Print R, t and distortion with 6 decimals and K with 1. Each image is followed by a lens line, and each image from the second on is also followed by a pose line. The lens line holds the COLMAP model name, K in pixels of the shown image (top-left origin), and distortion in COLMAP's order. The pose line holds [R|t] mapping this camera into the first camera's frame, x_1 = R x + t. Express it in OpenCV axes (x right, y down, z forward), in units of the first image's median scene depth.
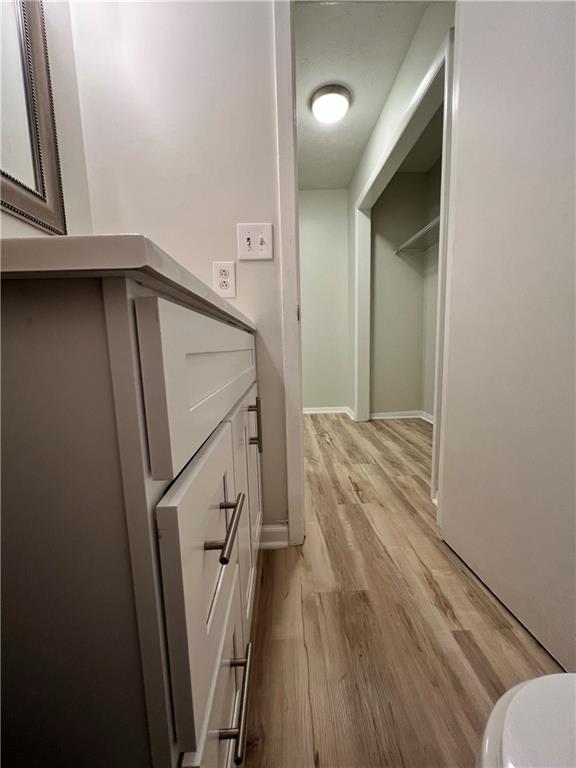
lens RADIAL K [[306.3, 0, 286.6], [0, 306.3, 382.7], [0, 0, 1]] dist [0.001198, -0.000317]
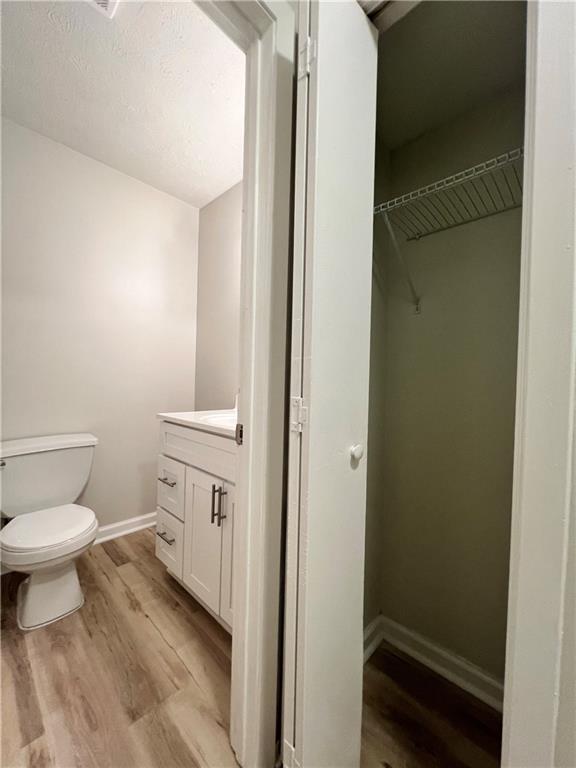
lens RADIAL K [[306.3, 0, 286.4], [0, 306.3, 383.5], [0, 0, 1]] dist [0.001198, -0.000317]
pose [[-0.703275, 0.021340, -0.710597, 0.646076], [-0.091978, 0.988417, 0.120713, -0.589876], [0.704942, 0.150254, -0.693167, 2.065003]]
